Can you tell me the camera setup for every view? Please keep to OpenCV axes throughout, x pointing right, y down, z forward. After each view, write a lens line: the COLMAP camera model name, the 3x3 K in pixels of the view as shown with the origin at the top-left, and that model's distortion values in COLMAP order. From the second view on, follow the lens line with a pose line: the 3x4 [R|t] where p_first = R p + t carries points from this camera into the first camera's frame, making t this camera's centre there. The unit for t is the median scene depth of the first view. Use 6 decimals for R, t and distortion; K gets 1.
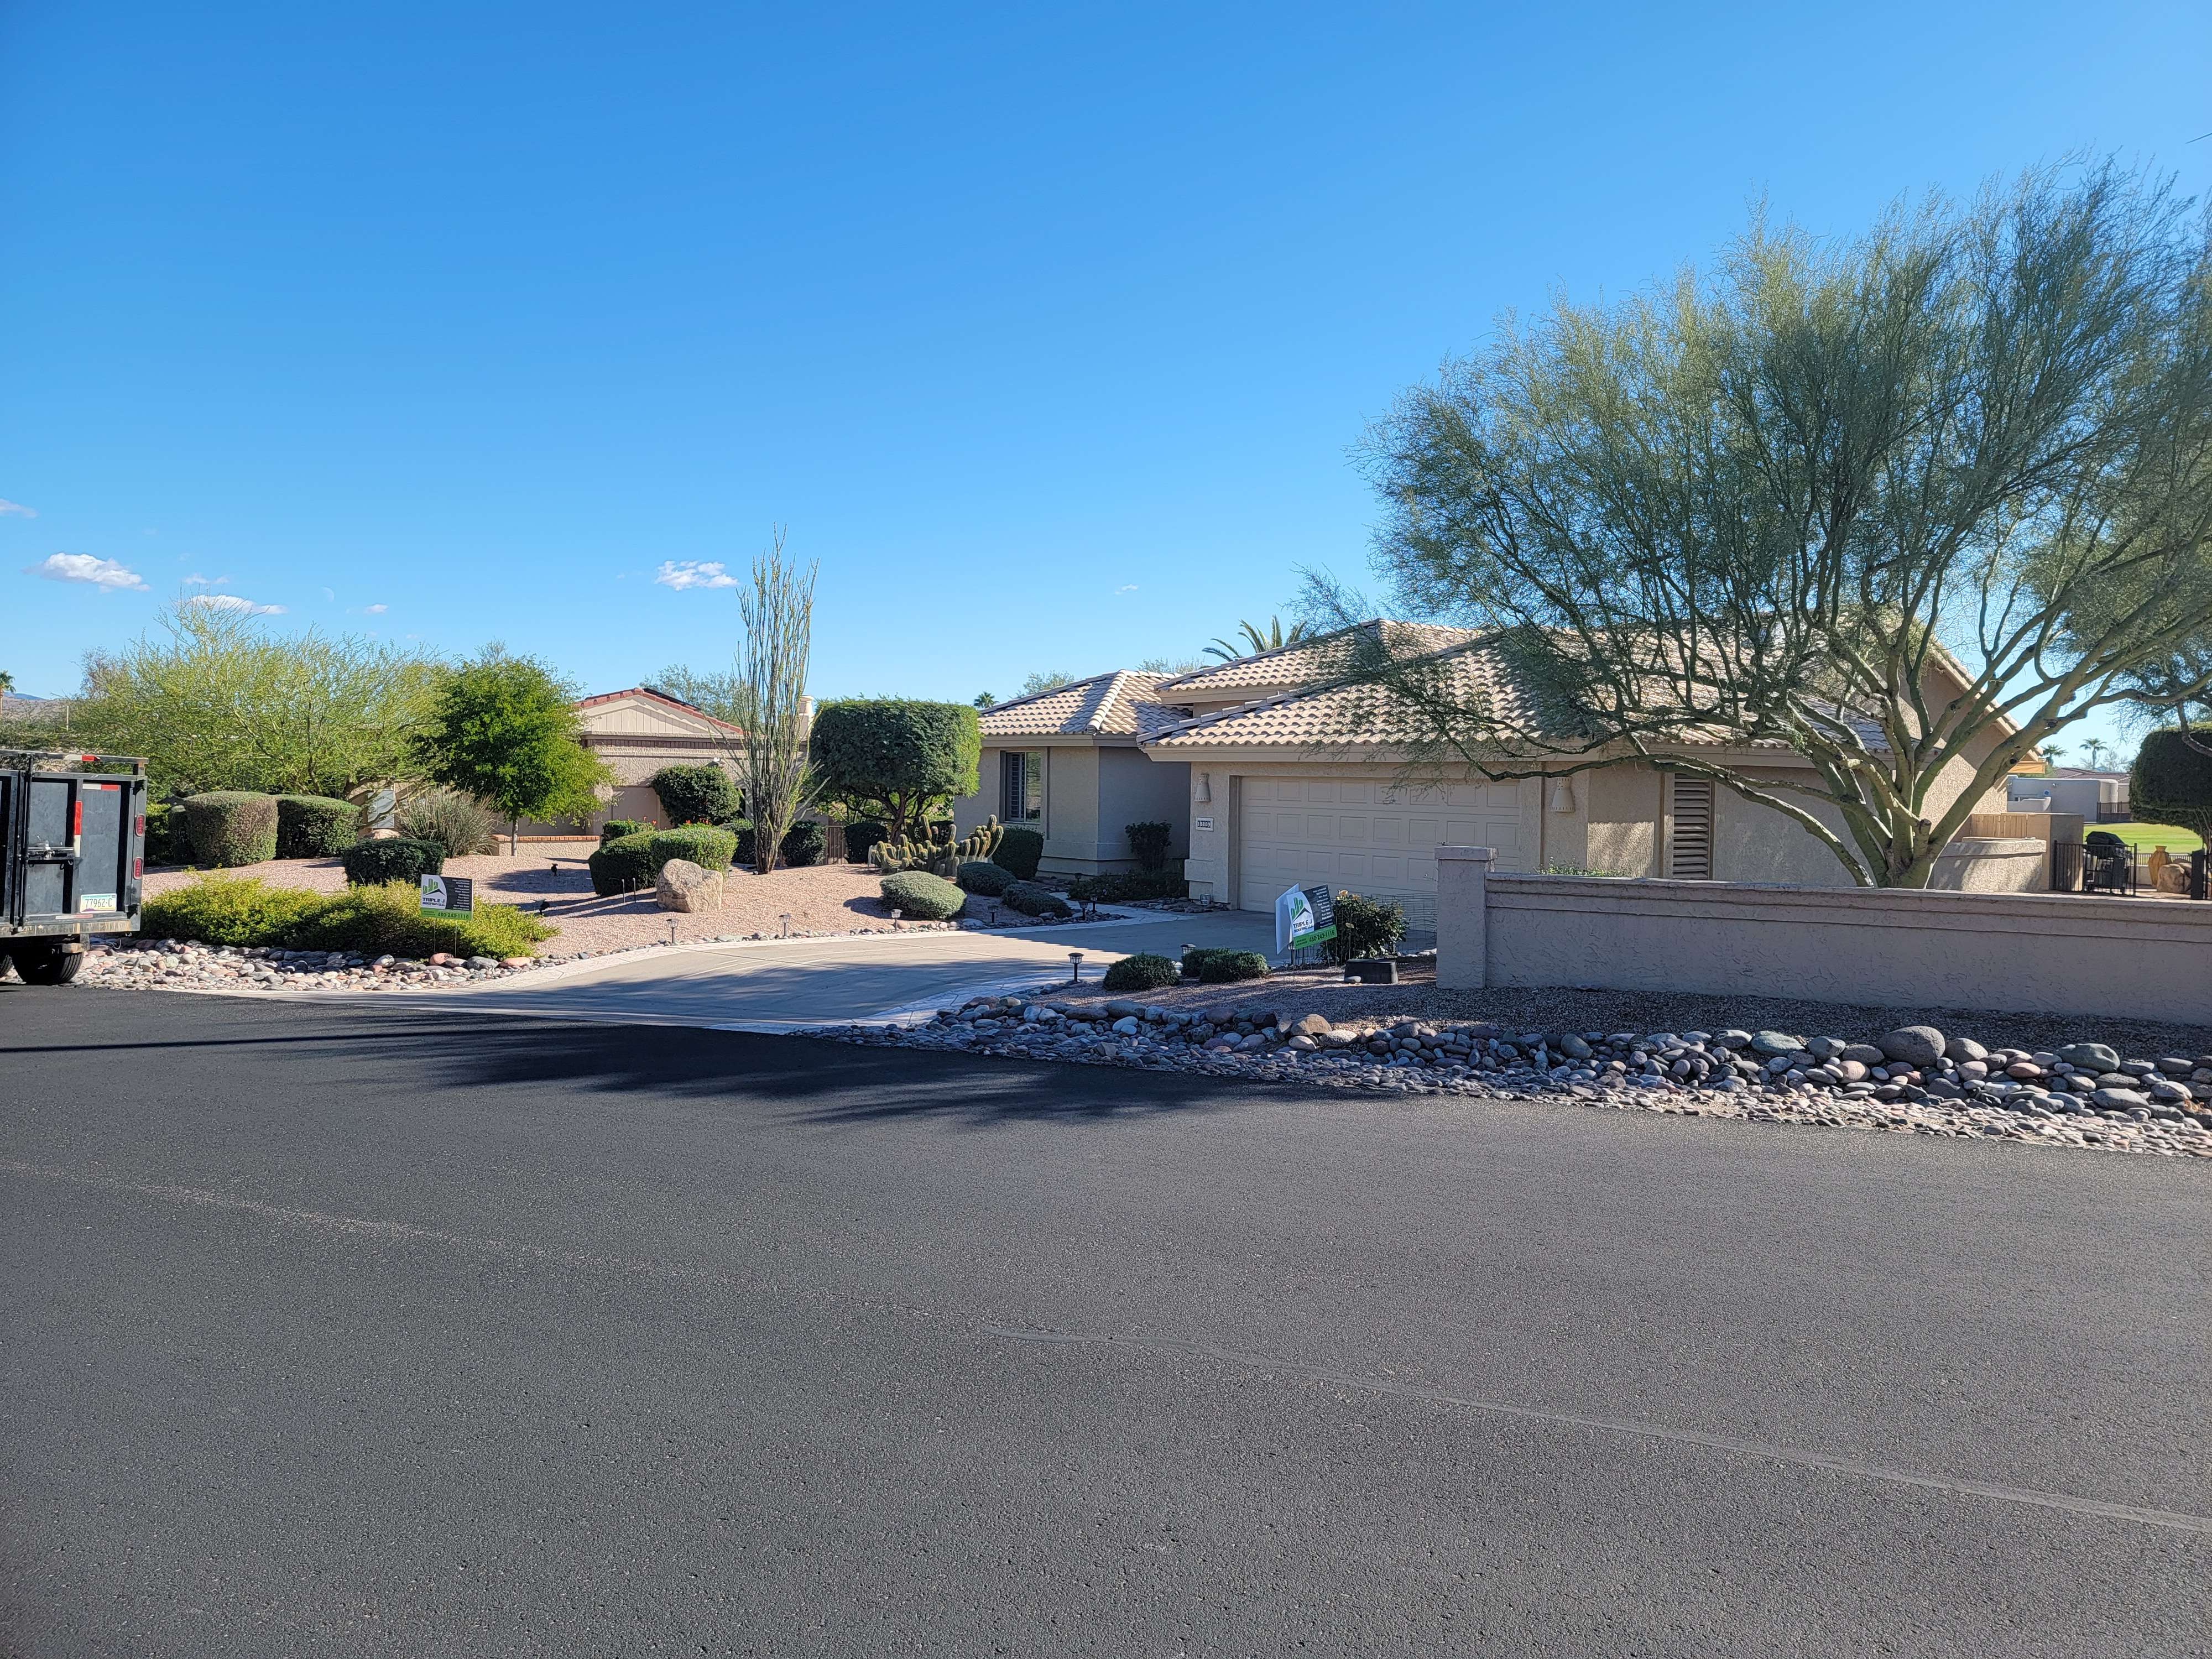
lens RADIAL K [[1542.9, 0, 1105.6], [0, 1542.9, 827.7], [0, 0, 1]] dist [-0.001668, -0.006492]
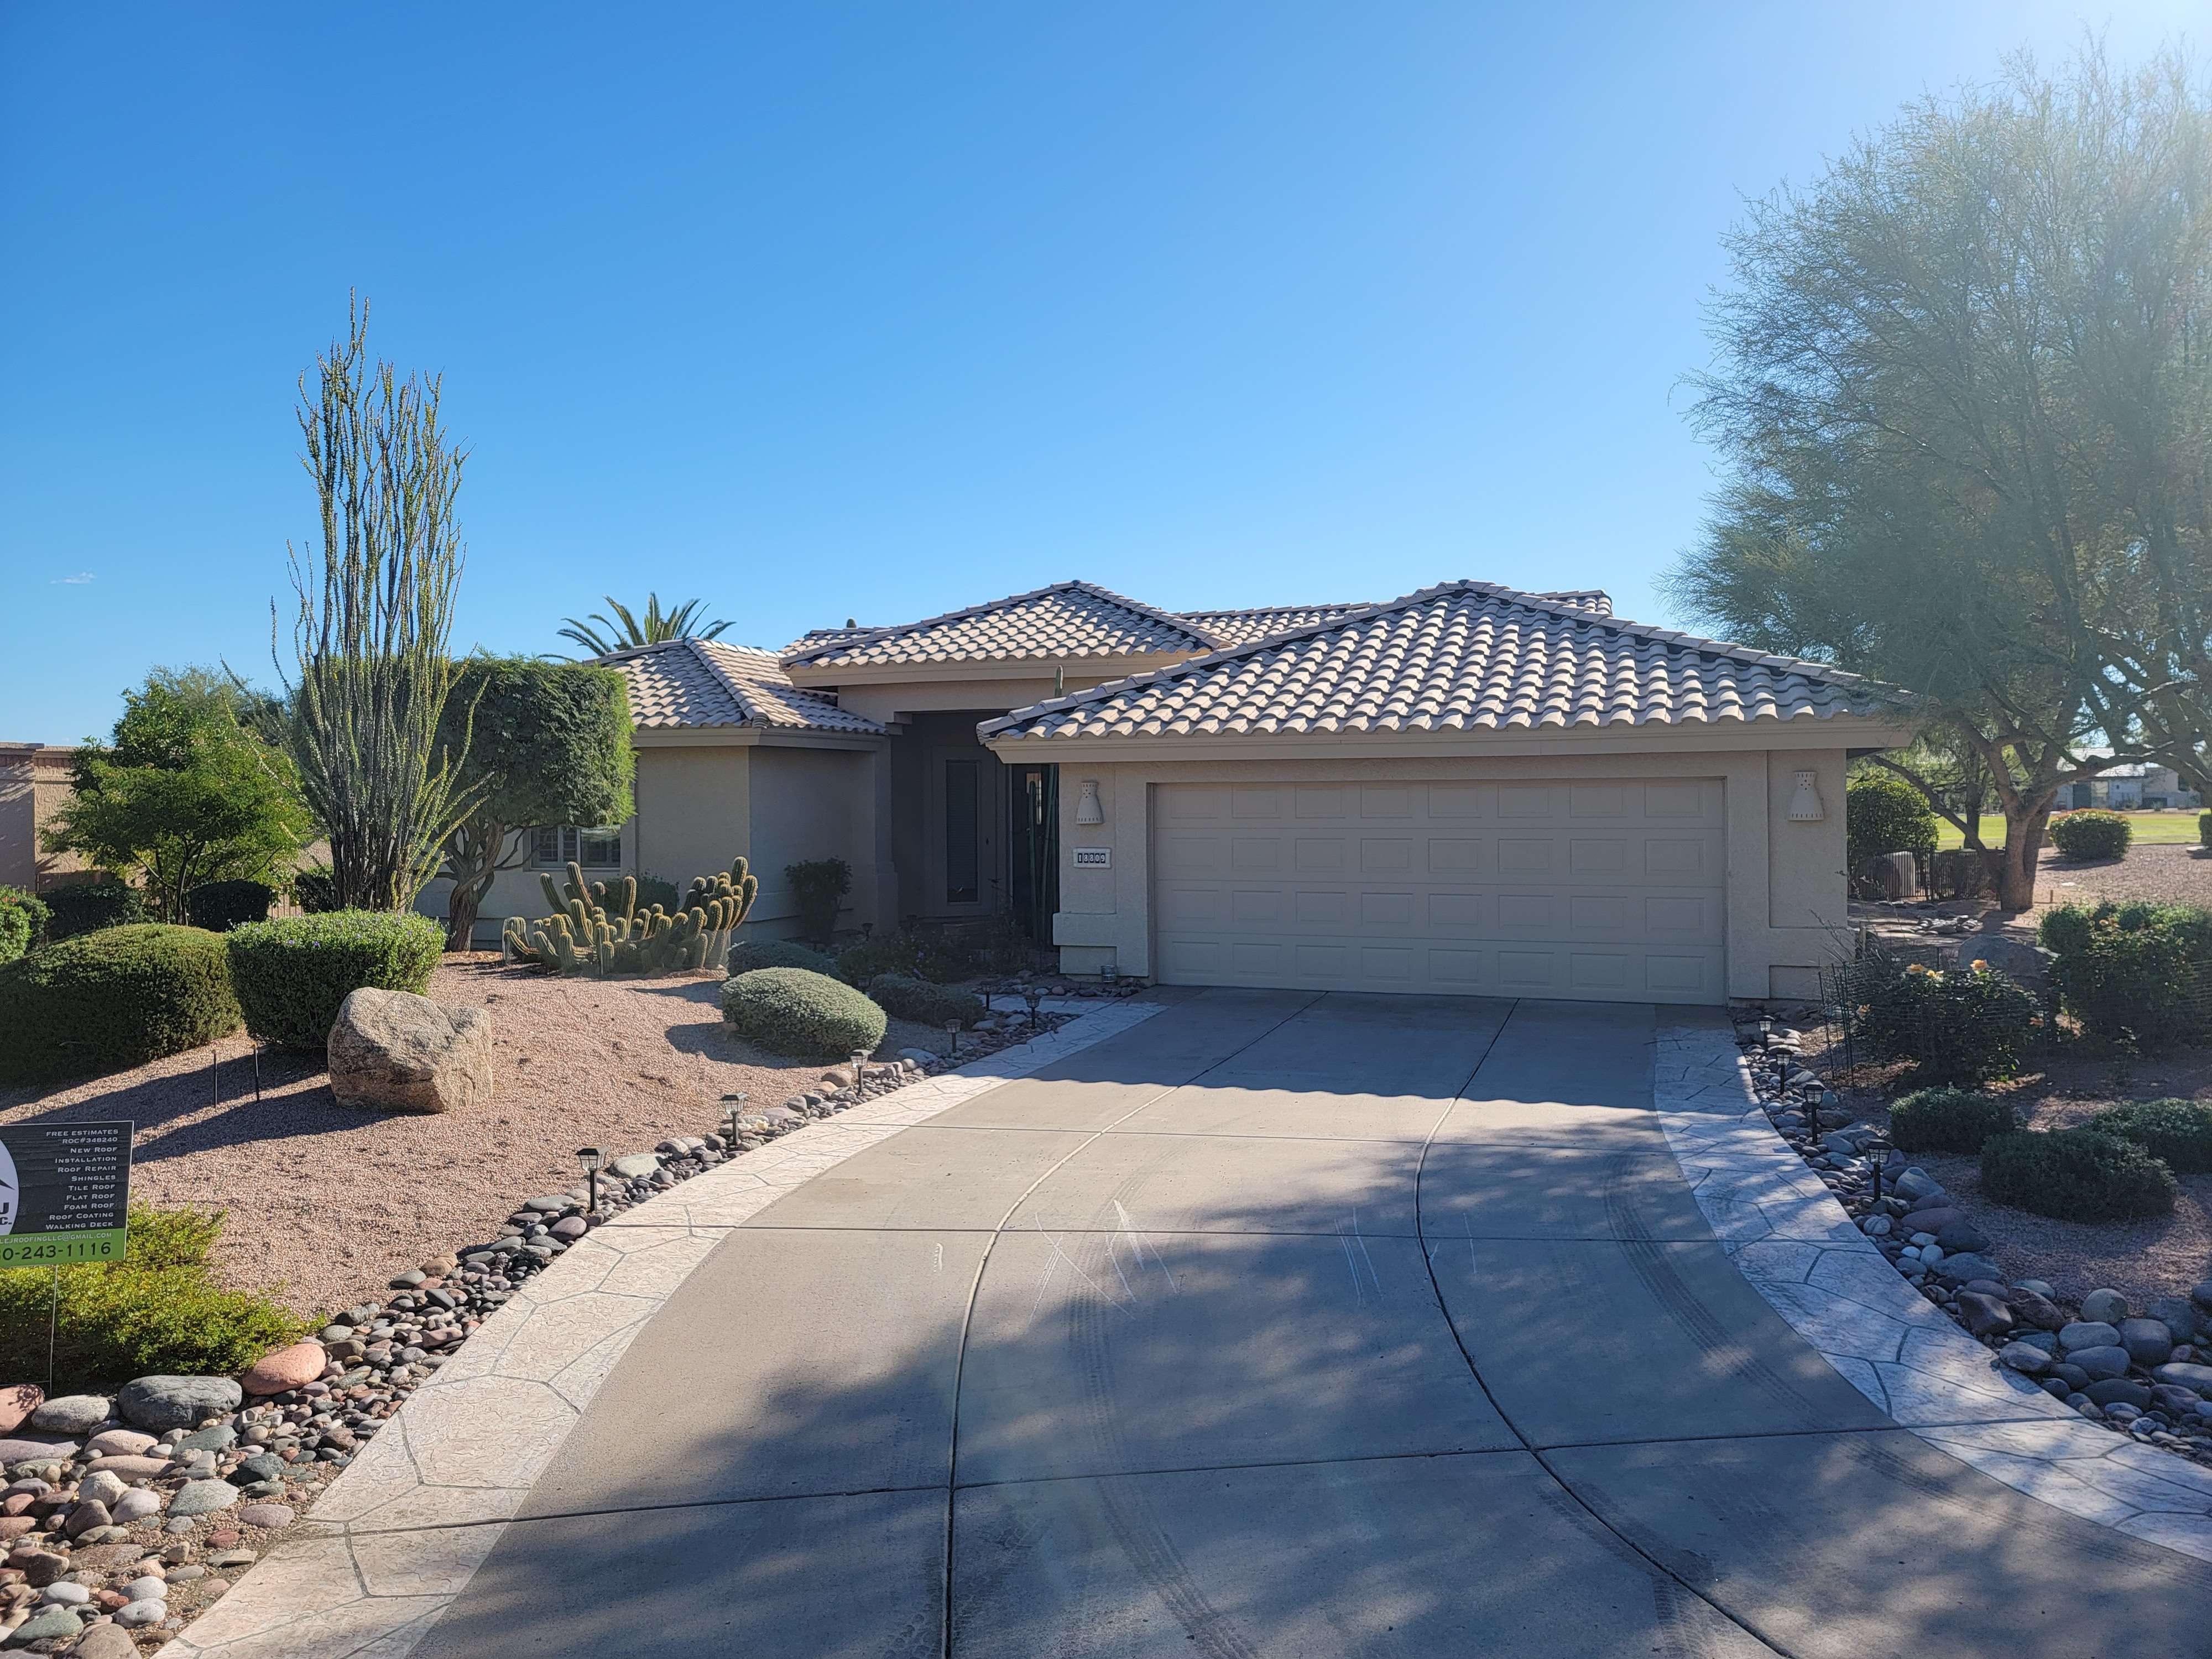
lens RADIAL K [[1542.9, 0, 1106.8], [0, 1542.9, 824.0], [0, 0, 1]] dist [-0.001668, -0.006492]
pose [[0.826100, -0.028088, 0.562823, -0.321347], [0.037011, 0.999305, -0.004453, -0.014542], [-0.562307, 0.024509, 0.826565, 0.484587]]
